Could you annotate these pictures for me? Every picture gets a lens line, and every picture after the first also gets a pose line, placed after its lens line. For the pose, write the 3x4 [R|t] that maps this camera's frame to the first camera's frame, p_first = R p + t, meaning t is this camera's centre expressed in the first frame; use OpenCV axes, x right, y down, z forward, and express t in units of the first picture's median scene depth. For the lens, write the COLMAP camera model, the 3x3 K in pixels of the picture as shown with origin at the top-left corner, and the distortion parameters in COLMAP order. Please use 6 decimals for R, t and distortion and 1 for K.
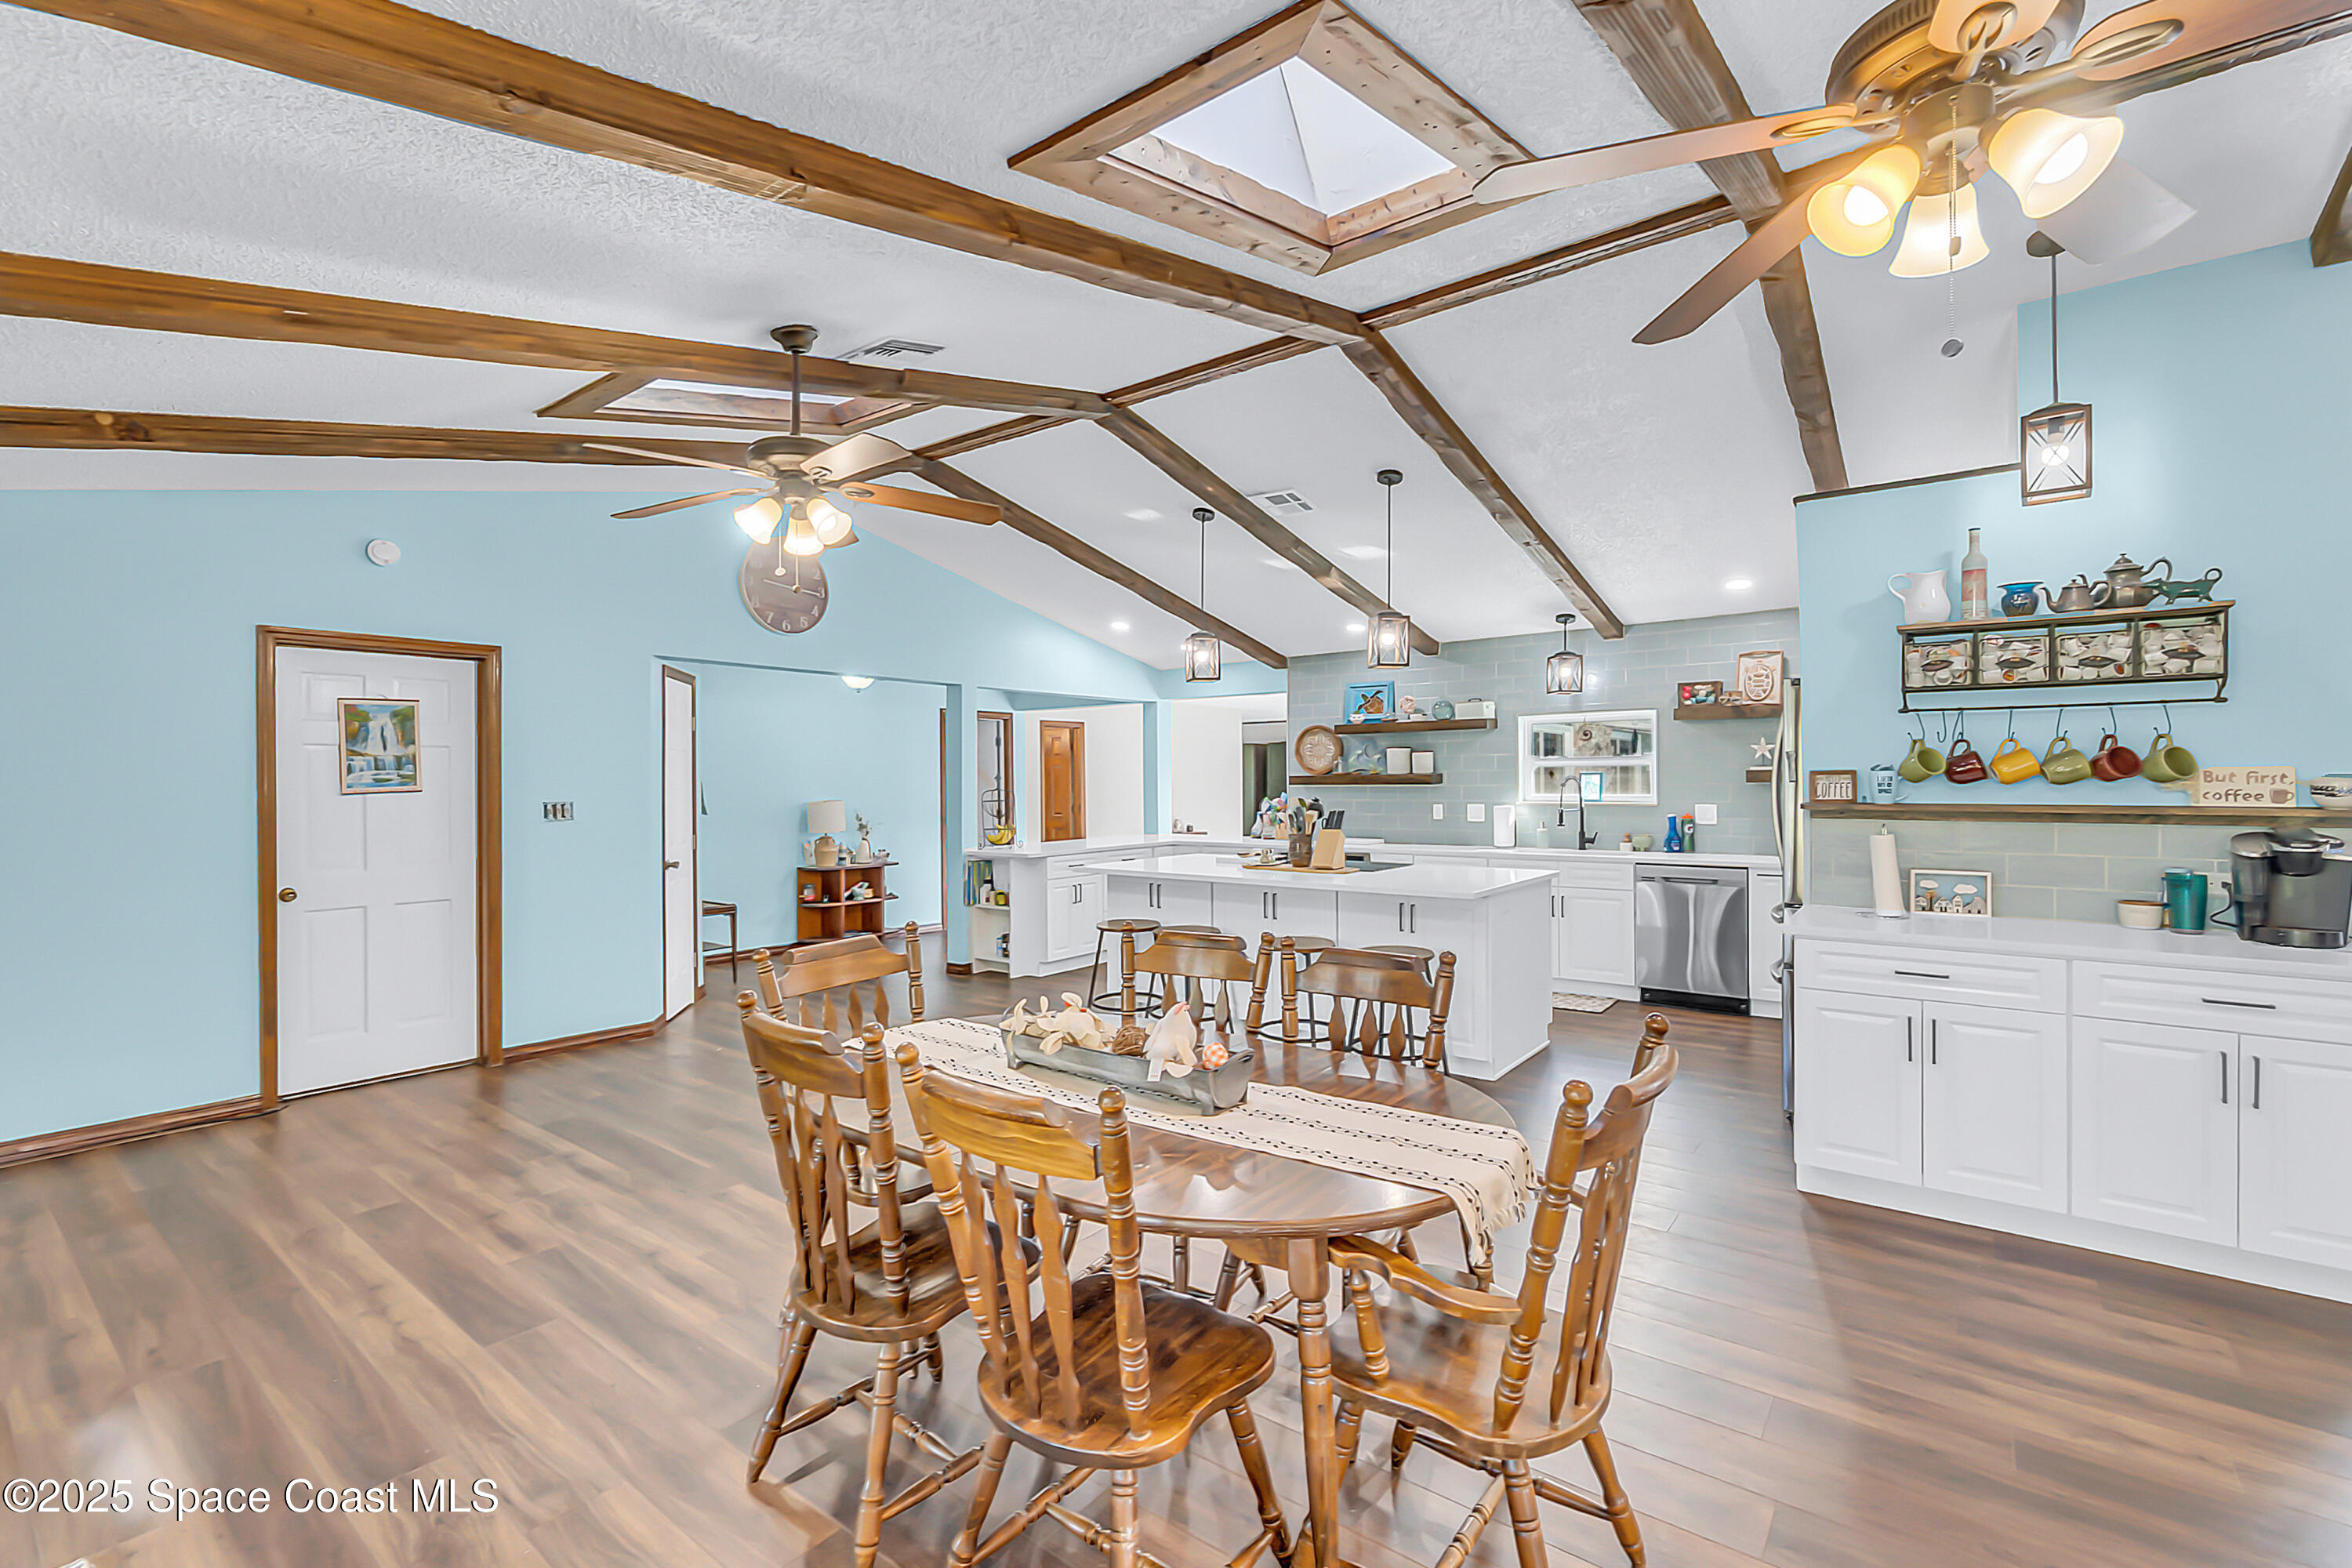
lens RADIAL K [[1035.2, 0, 1134.8], [0, 1035.2, 781.9], [0, 0, 1]] dist [-0.002695, -0.000409]
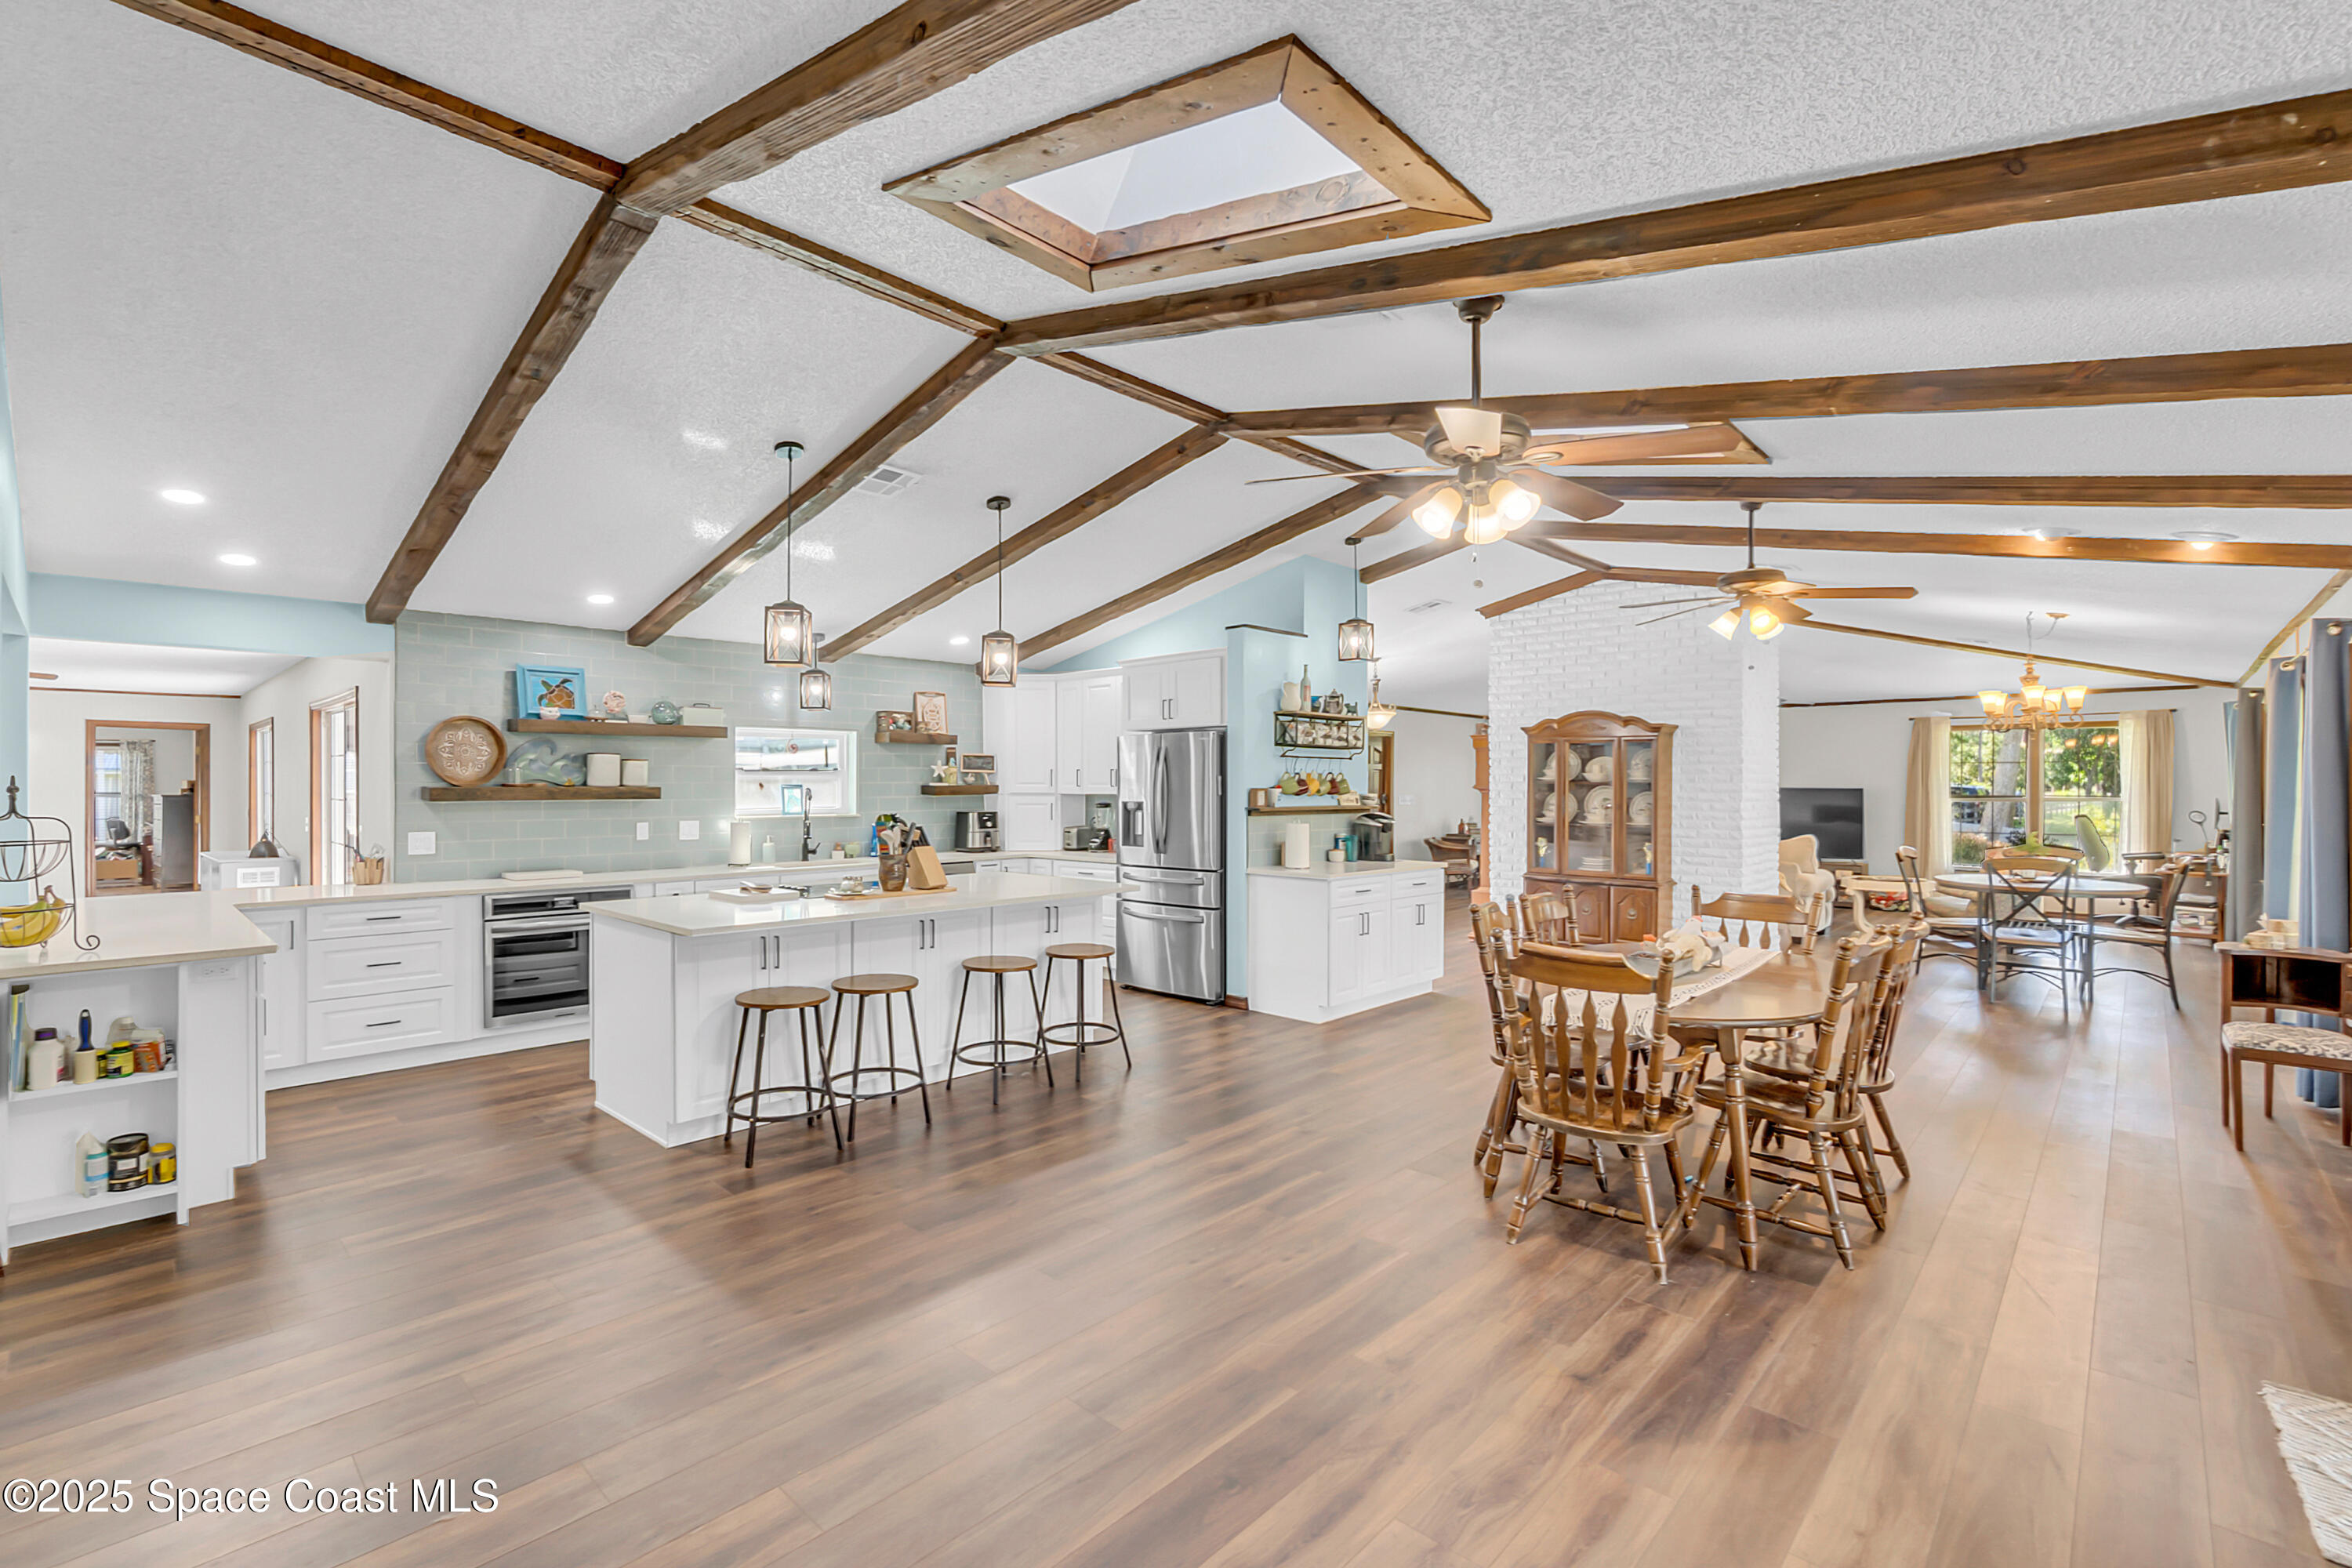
lens RADIAL K [[1032.0, 0, 1176.0], [0, 1032.0, 784.0], [0, 0, 1]] dist [-0.005158, -0.001508]
pose [[0.075952, 0.009220, 0.997069, -0.653044], [0.001538, 0.999955, -0.009364, -0.001429], [-0.997110, 0.002245, 0.075935, 0.629081]]
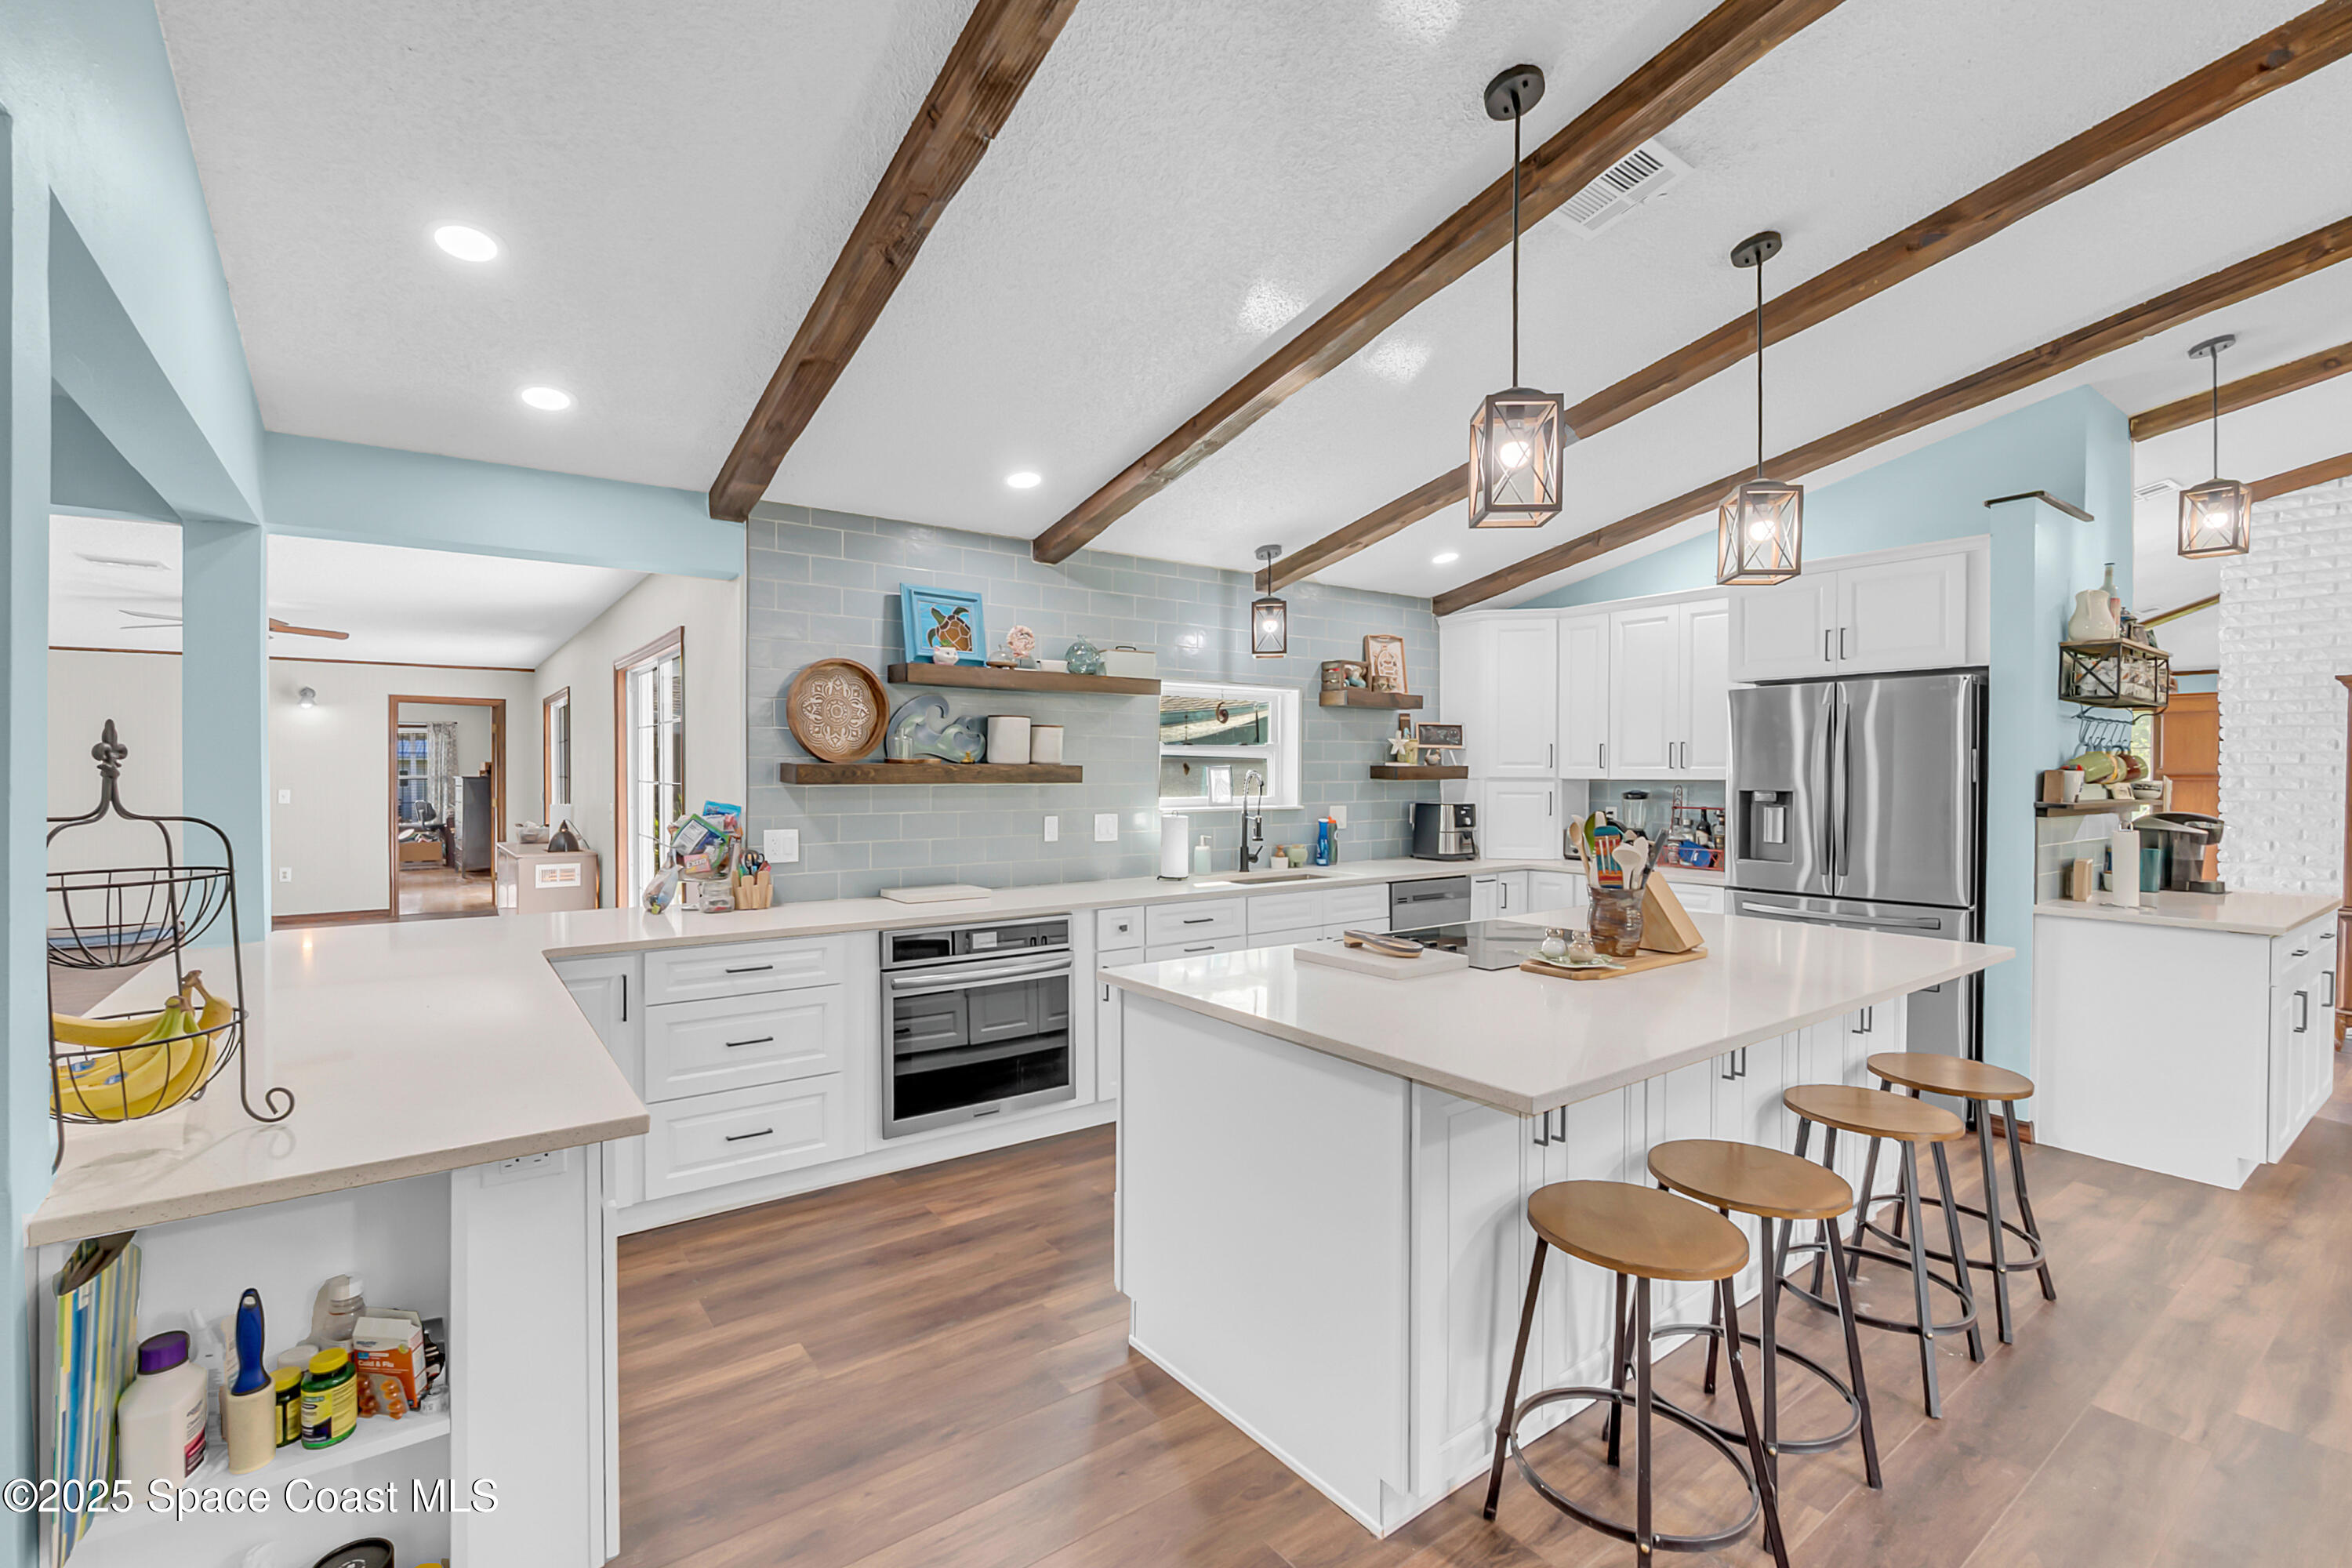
lens RADIAL K [[1032.0, 0, 1176.0], [0, 1032.0, 784.0], [0, 0, 1]] dist [-0.005158, -0.001508]
pose [[0.250685, -0.002693, 0.968065, -0.328136], [-0.003028, 0.999989, 0.003566, 0.001158], [-0.968064, -0.003826, 0.250675, 0.987404]]
